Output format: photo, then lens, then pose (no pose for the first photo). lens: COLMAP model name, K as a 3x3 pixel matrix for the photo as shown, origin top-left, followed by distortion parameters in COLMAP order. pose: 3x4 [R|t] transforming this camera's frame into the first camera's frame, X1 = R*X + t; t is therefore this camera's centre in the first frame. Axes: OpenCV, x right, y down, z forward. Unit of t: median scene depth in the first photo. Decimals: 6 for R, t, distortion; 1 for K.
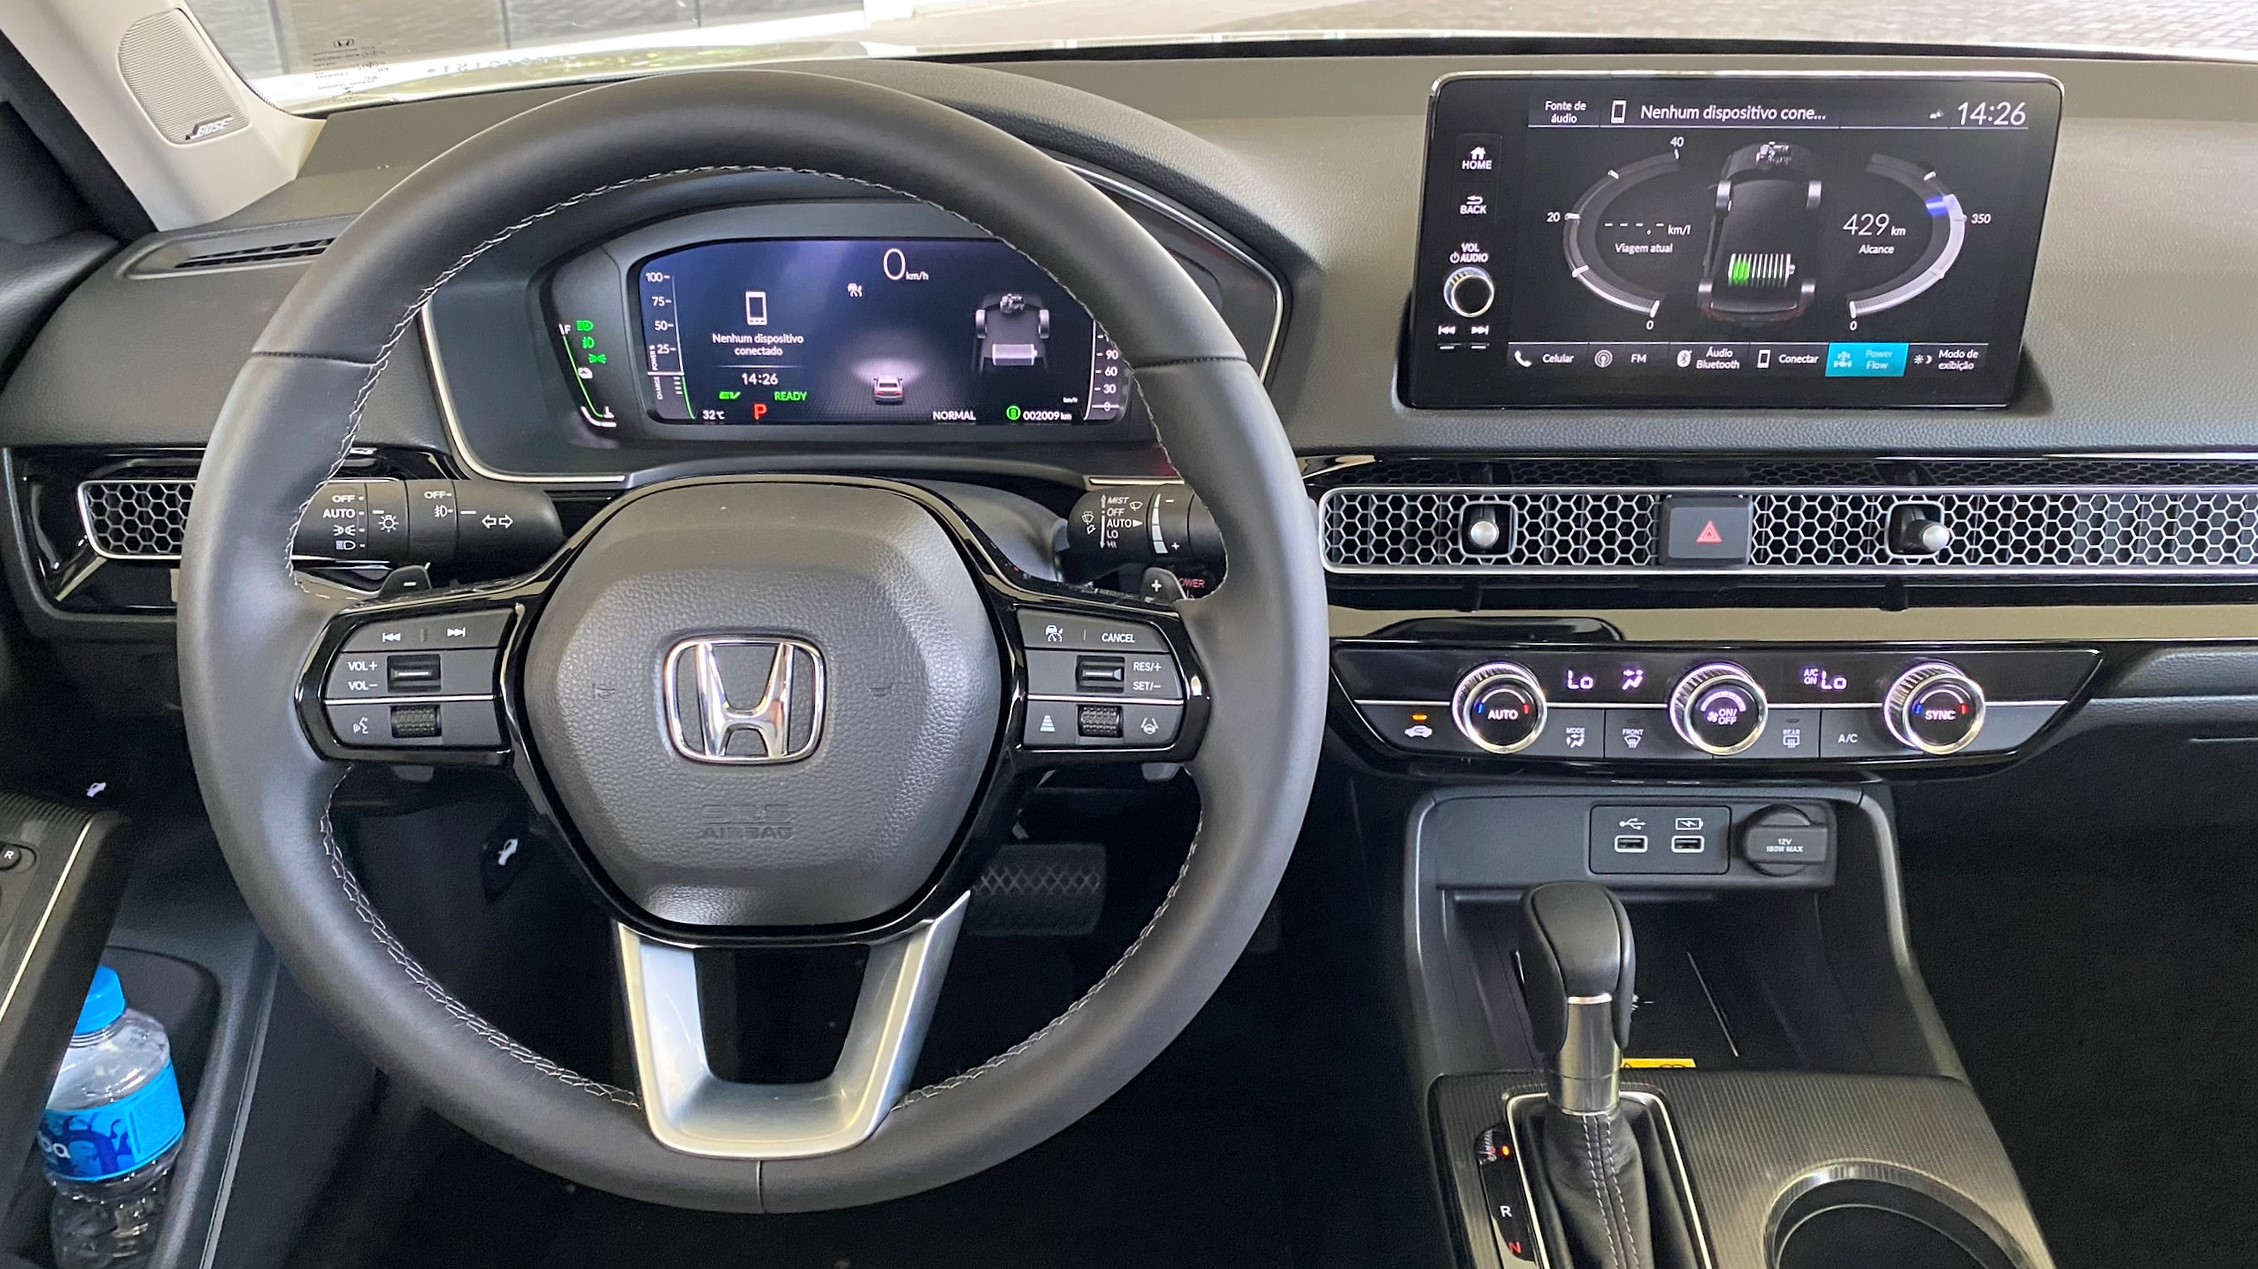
lens RADIAL K [[1811.1, 0, 1131.7], [0, 1811.1, 618.7], [0, 0, 1]] dist [0.079365, -0.171051]
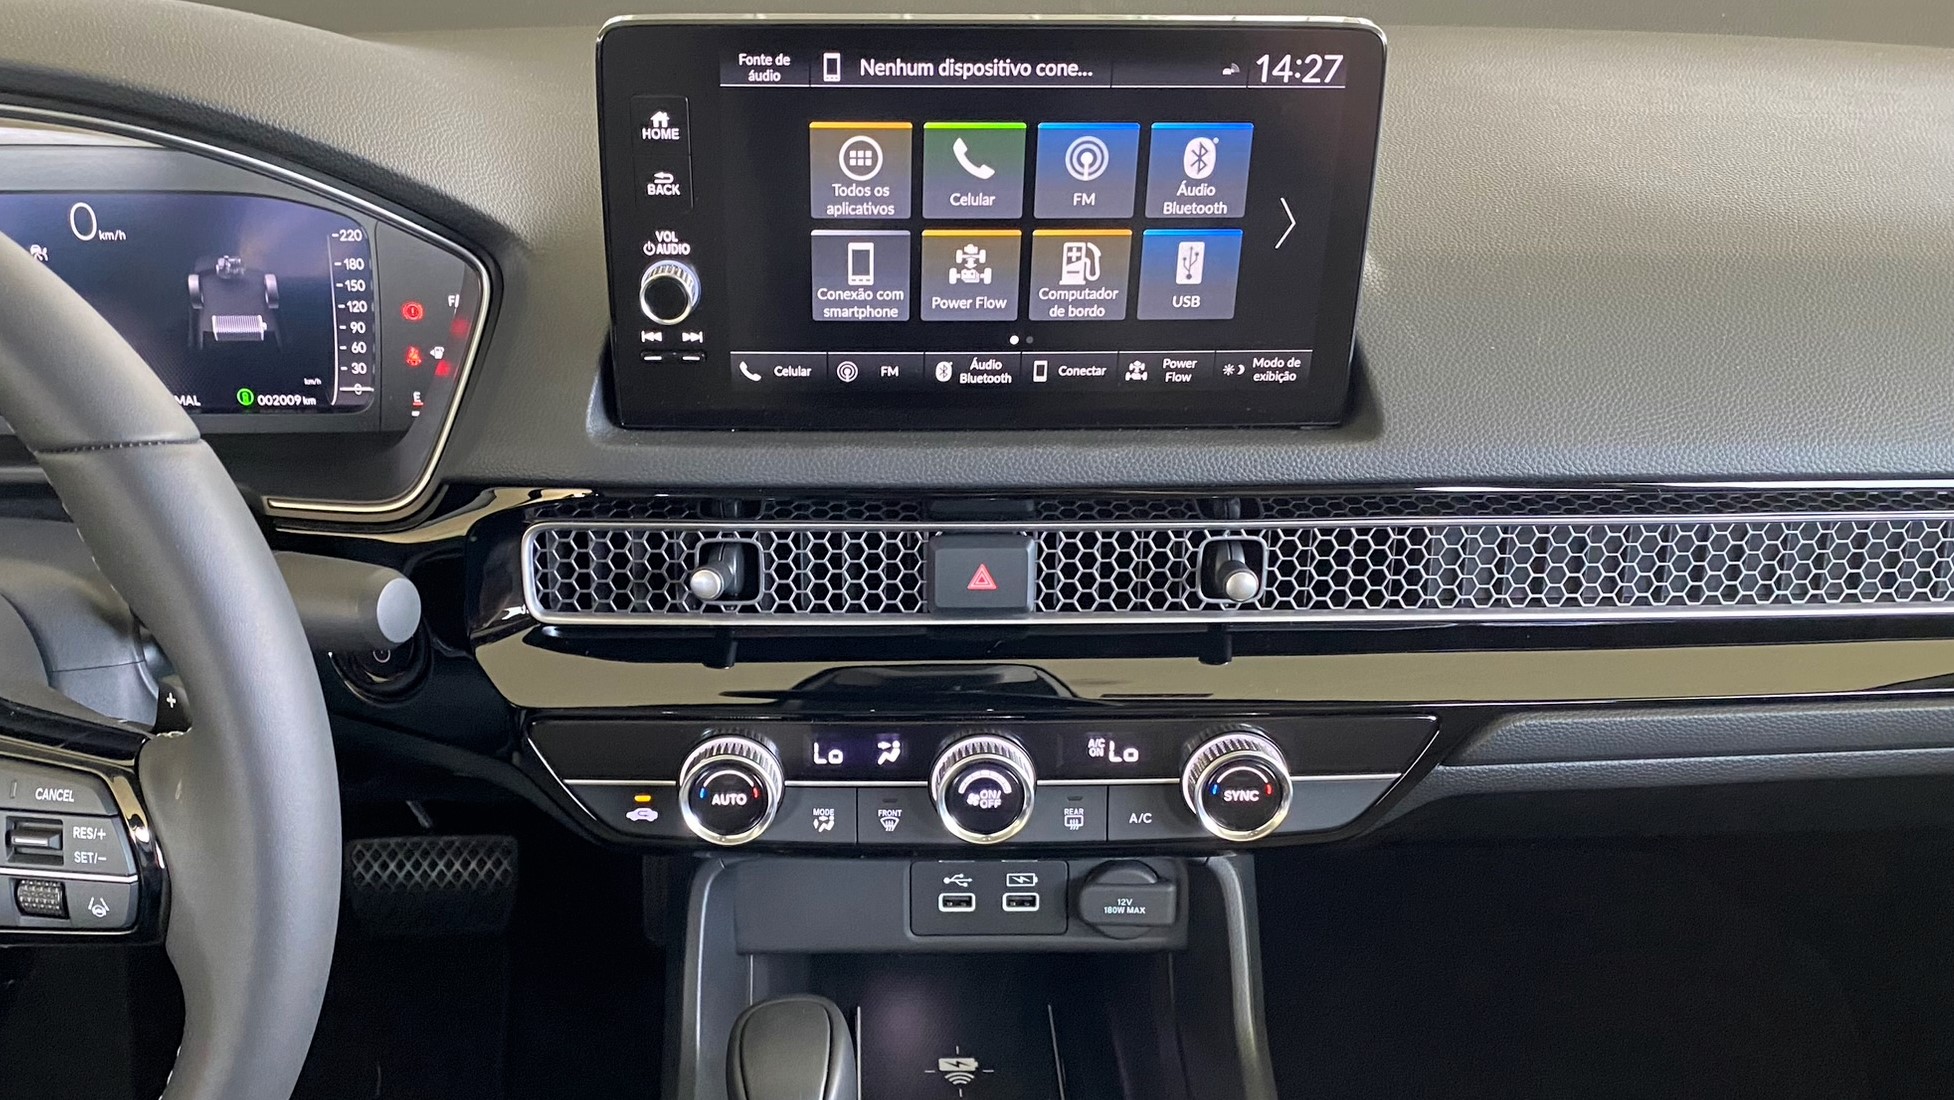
lens RADIAL K [[1796.2, 0, 889.9], [0, 1796.2, 658.1], [0, 0, 1]] dist [0.235174, -0.843793]
pose [[0.999879, -0.005682, 0.014456, 0.265213], [0.004048, 0.993849, 0.110665, -0.103980], [-0.014996, -0.110593, 0.993753, 0.171309]]
